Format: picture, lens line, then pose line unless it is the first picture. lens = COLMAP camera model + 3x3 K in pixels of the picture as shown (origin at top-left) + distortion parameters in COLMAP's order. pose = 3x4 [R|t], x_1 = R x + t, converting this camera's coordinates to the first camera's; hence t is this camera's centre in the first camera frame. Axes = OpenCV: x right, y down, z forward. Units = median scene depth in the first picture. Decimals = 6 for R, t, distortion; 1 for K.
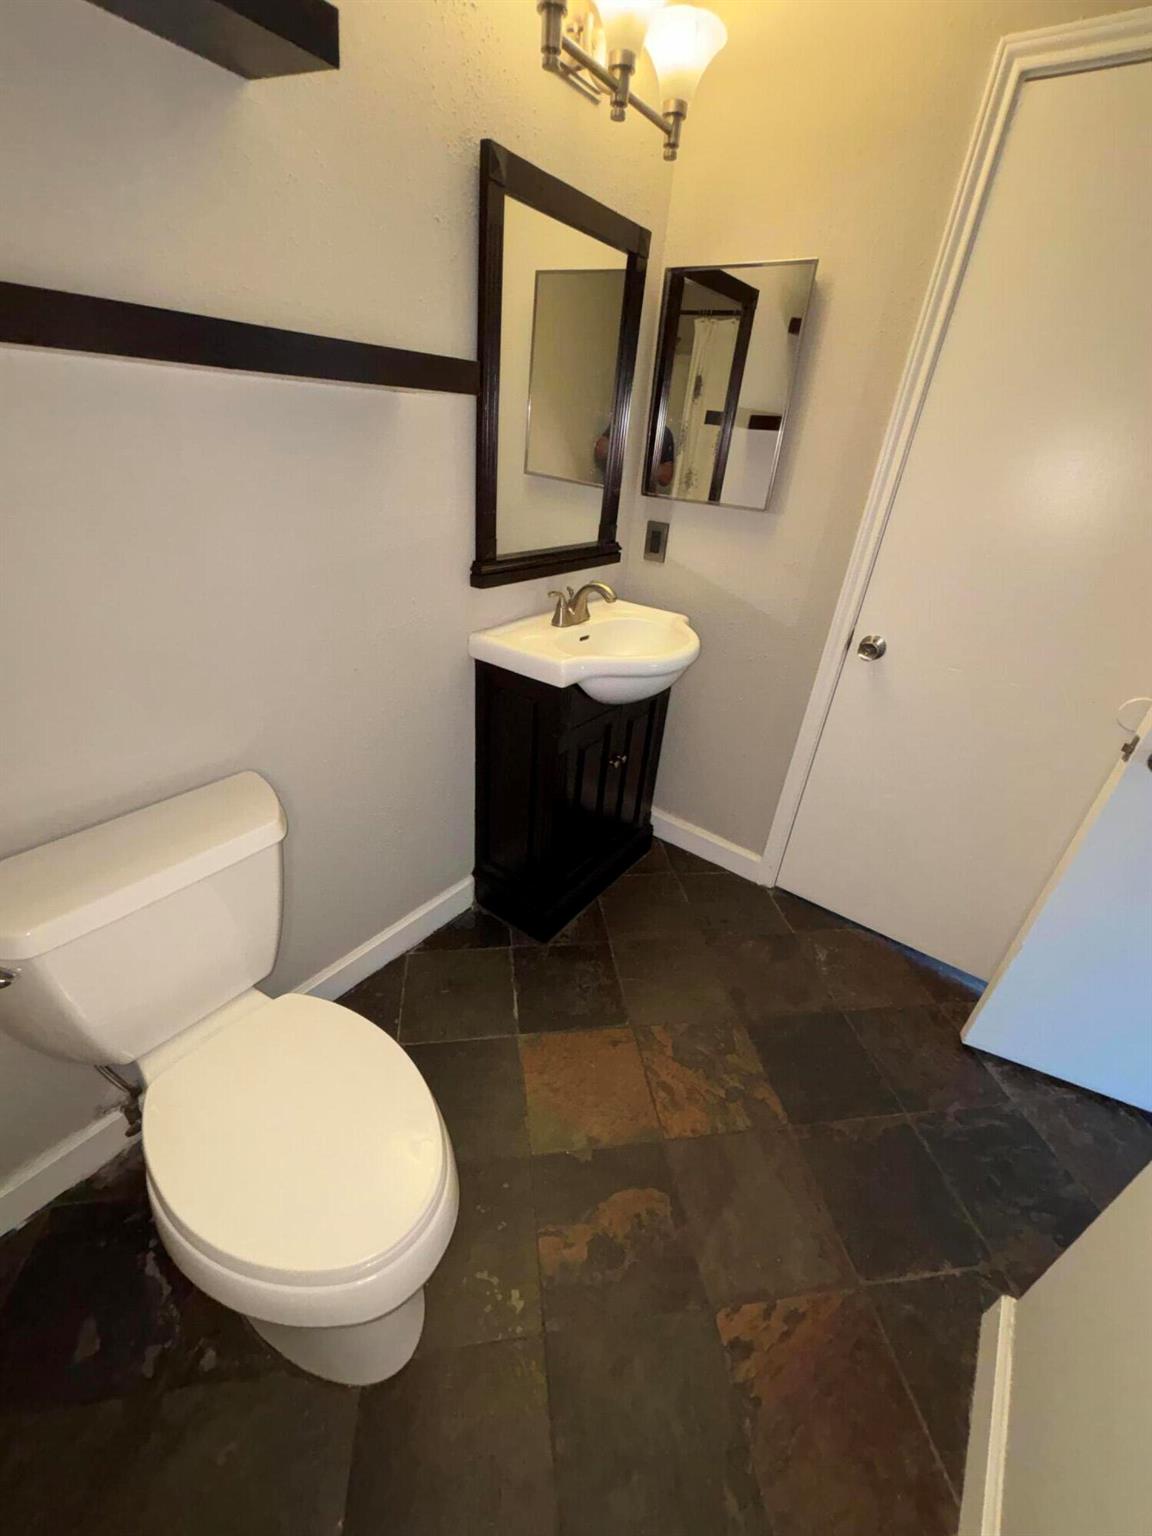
lens RADIAL K [[617.8, 0, 581.7], [0, 617.8, 771.9], [0, 0, 1]] dist [0.000708, -0.000085]
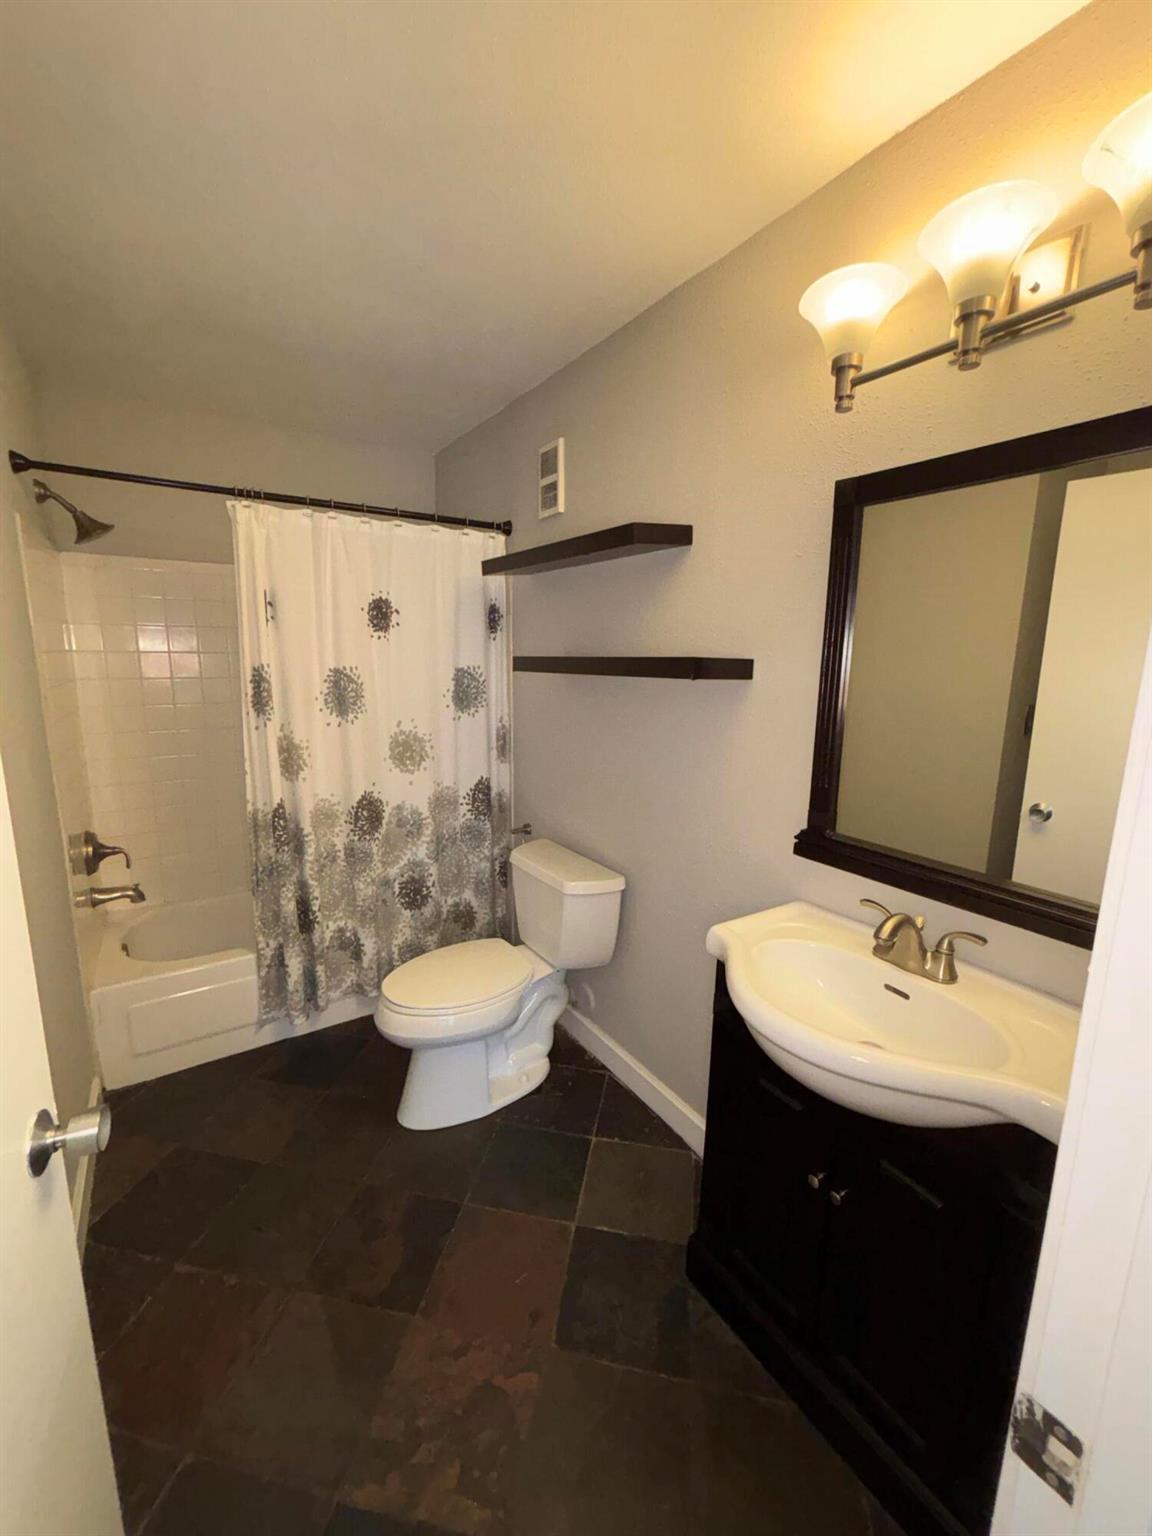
lens RADIAL K [[617.8, 0, 578.4], [0, 617.8, 772.8], [0, 0, 1]] dist [0.000708, -0.000085]
pose [[-0.344985, 0.071832, -0.935856, 0.791200], [-0.494082, 0.833847, 0.246136, -0.445979], [0.798041, 0.547302, -0.252173, 0.848745]]
